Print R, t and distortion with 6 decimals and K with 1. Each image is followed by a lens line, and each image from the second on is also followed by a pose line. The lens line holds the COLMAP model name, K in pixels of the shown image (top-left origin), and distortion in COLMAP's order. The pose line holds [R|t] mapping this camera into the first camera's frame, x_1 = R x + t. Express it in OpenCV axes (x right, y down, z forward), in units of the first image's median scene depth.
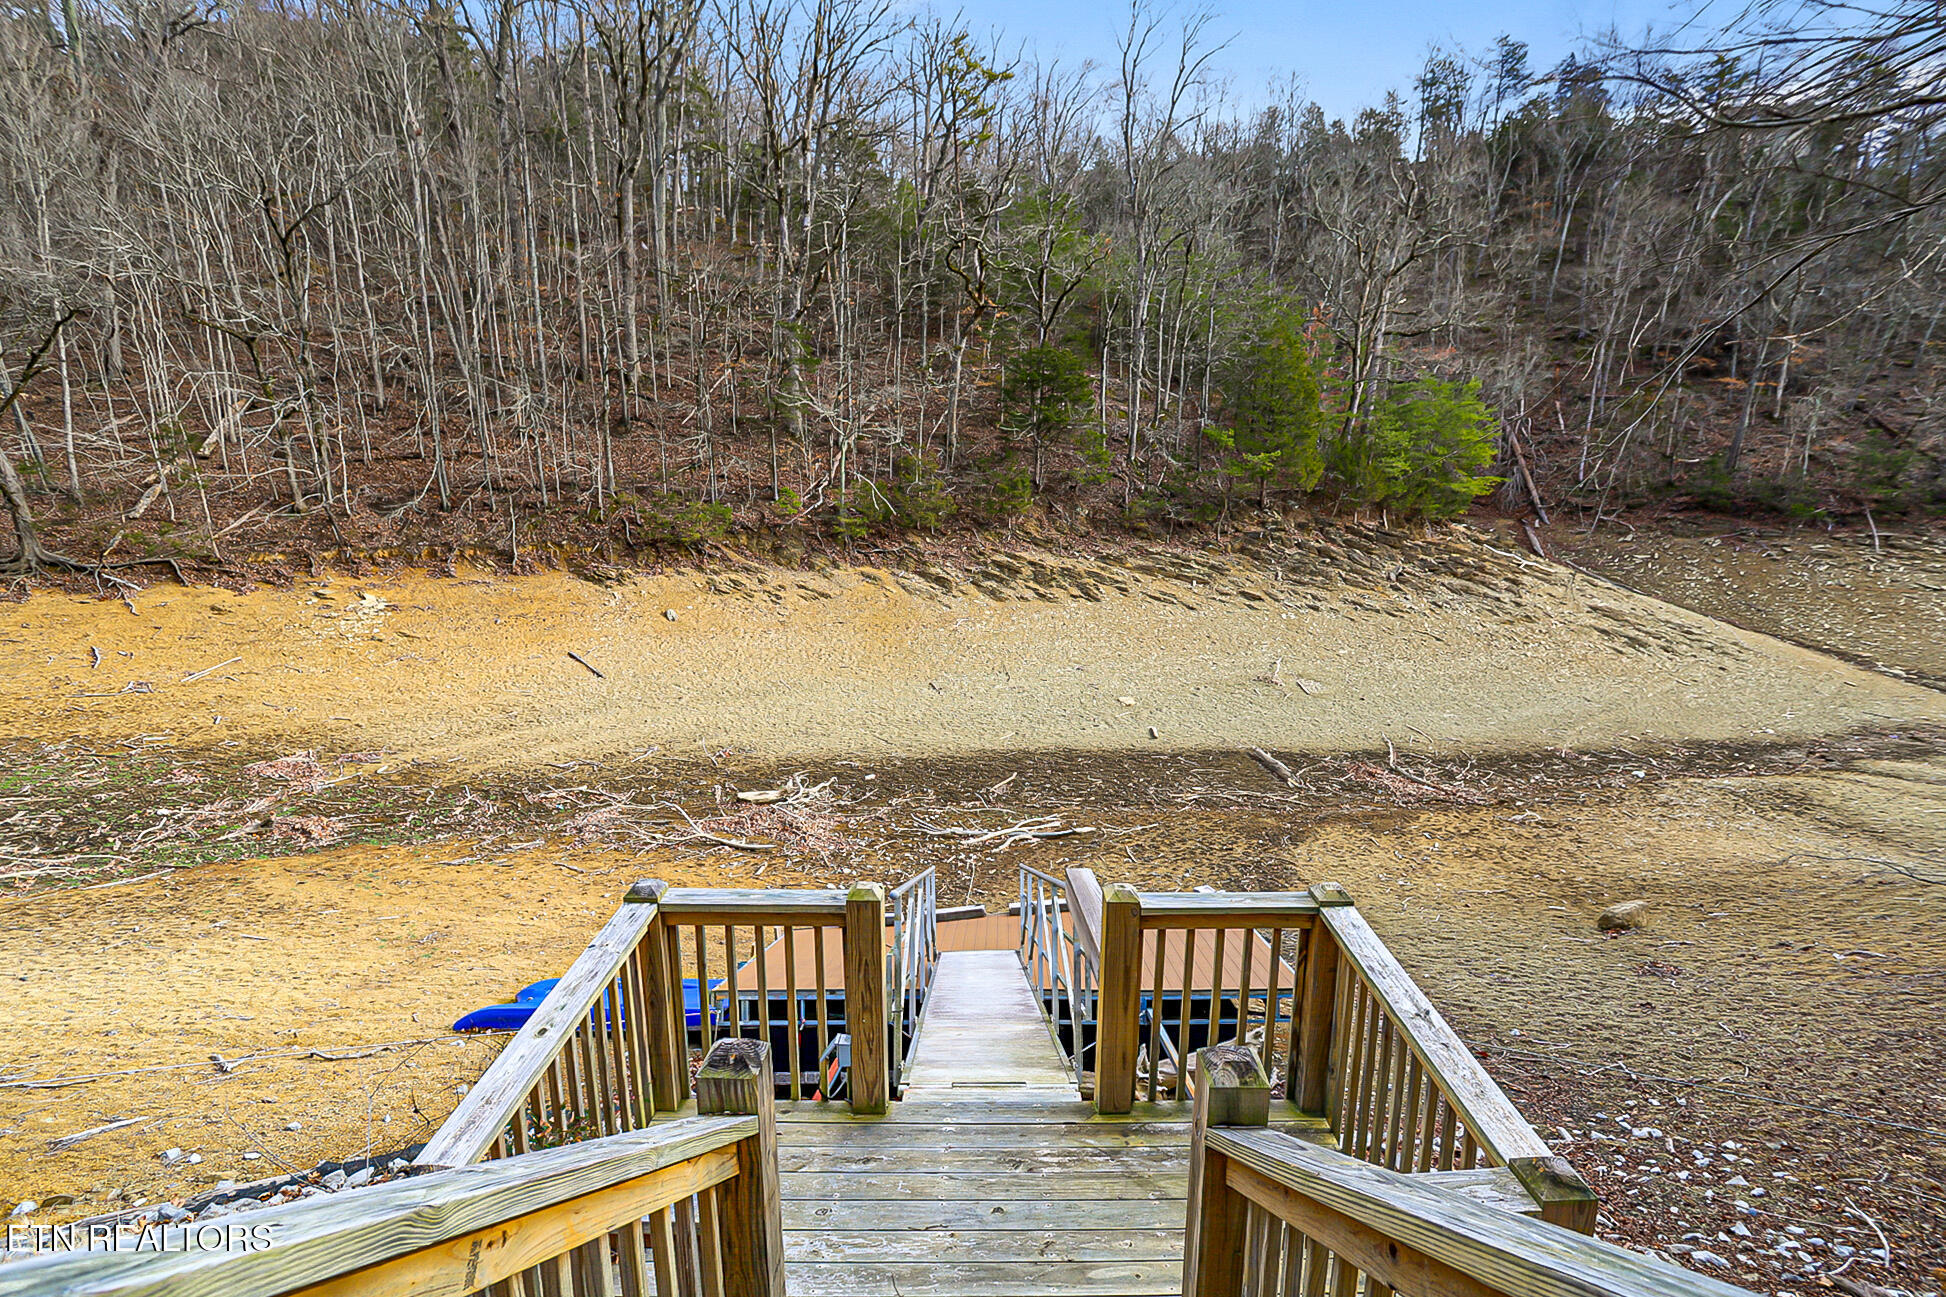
lens RADIAL K [[947.9, 0, 975.2], [0, 947.9, 653.7], [0, 0, 1]] dist [0.006651, 0.002650]
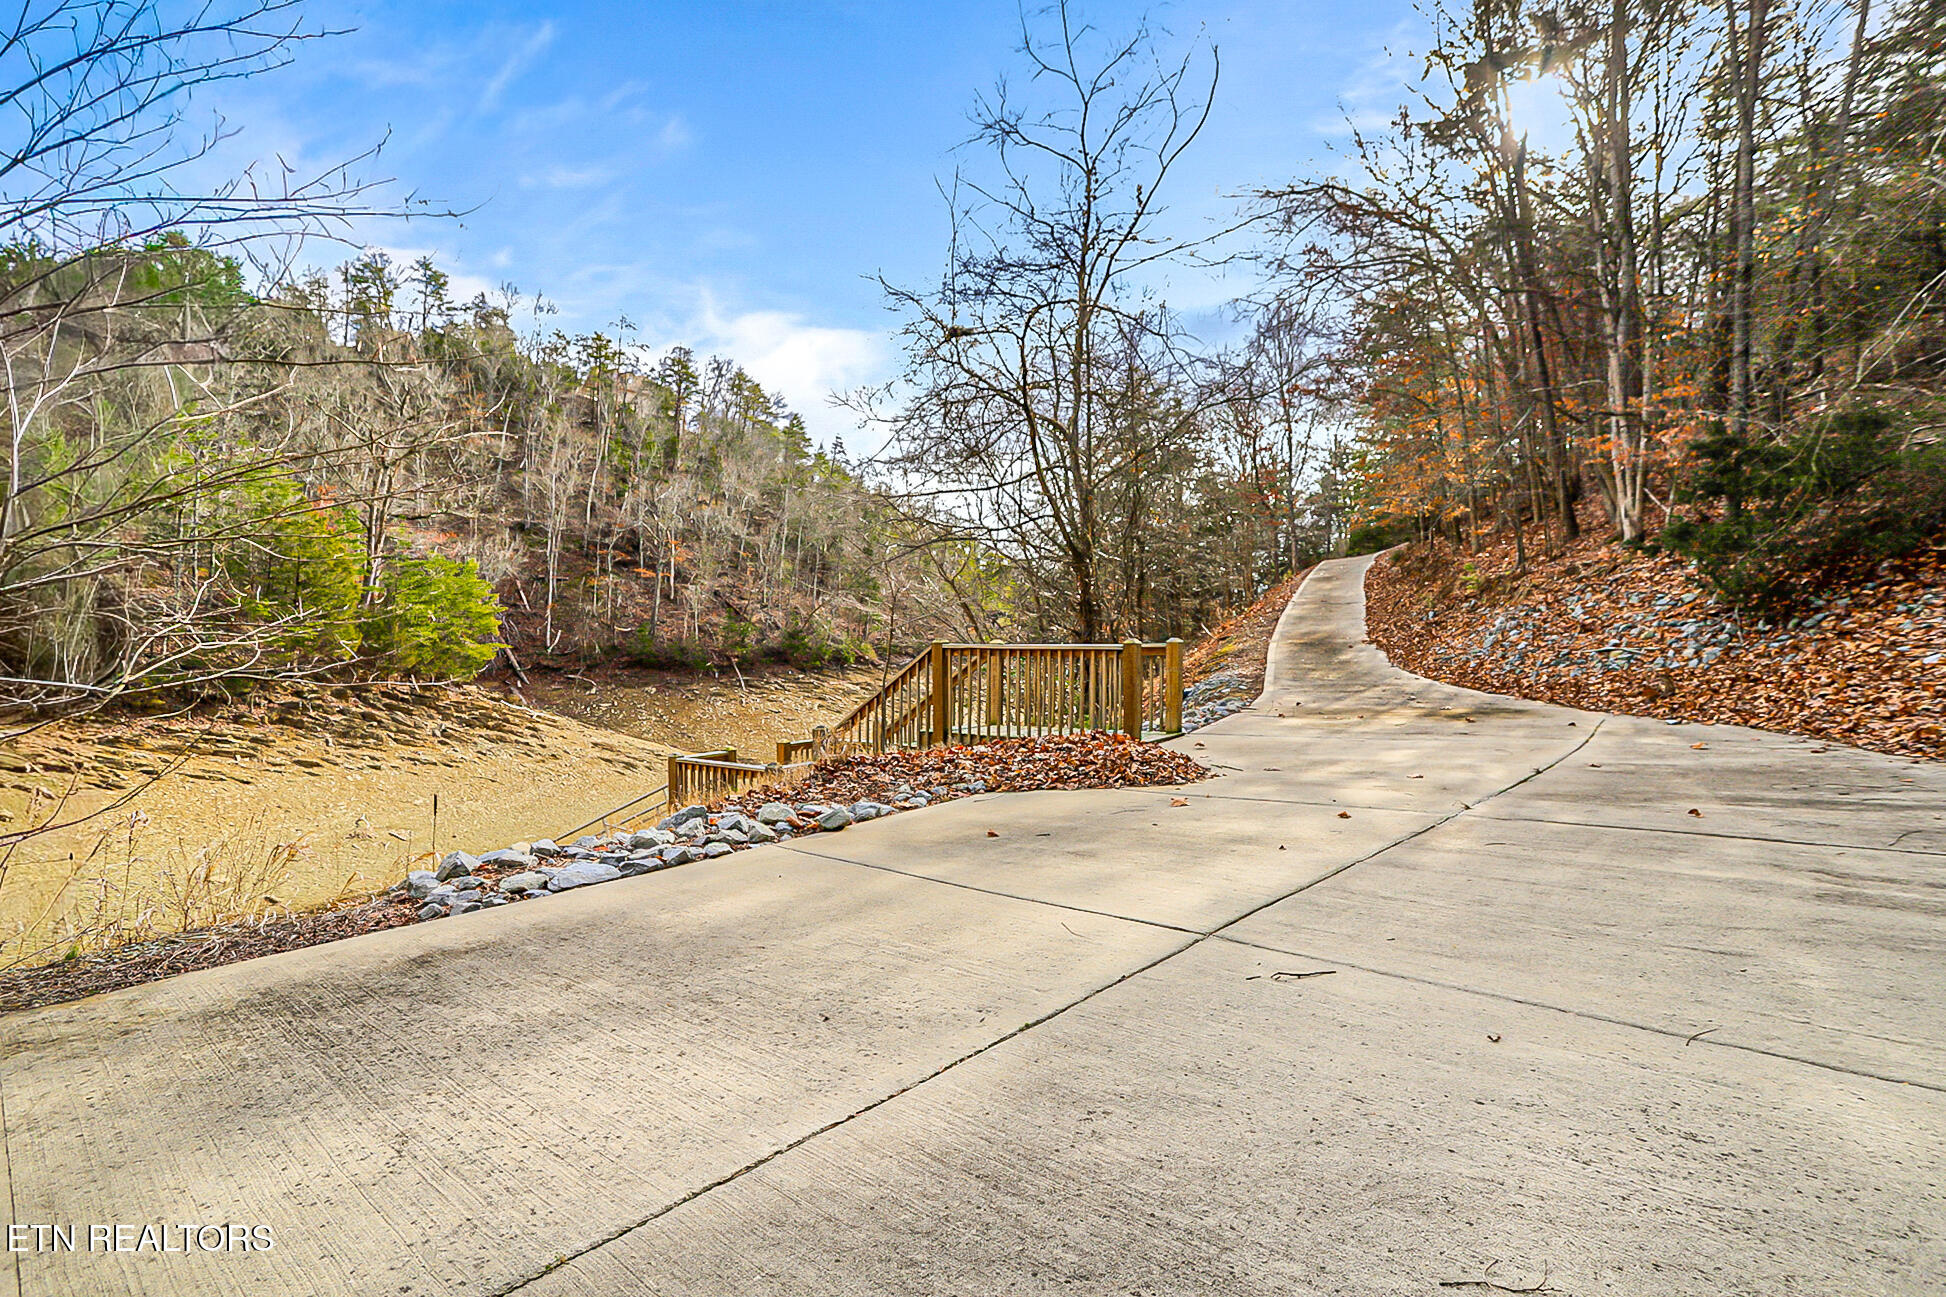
lens RADIAL K [[947.9, 0, 973.5], [0, 947.9, 640.5], [0, 0, 1]] dist [0.006651, 0.002650]
pose [[0.533050, -0.014861, 0.845953, -0.139181], [0.174440, 0.980295, -0.092697, 0.020818], [-0.827906, 0.196980, 0.525138, -0.100526]]
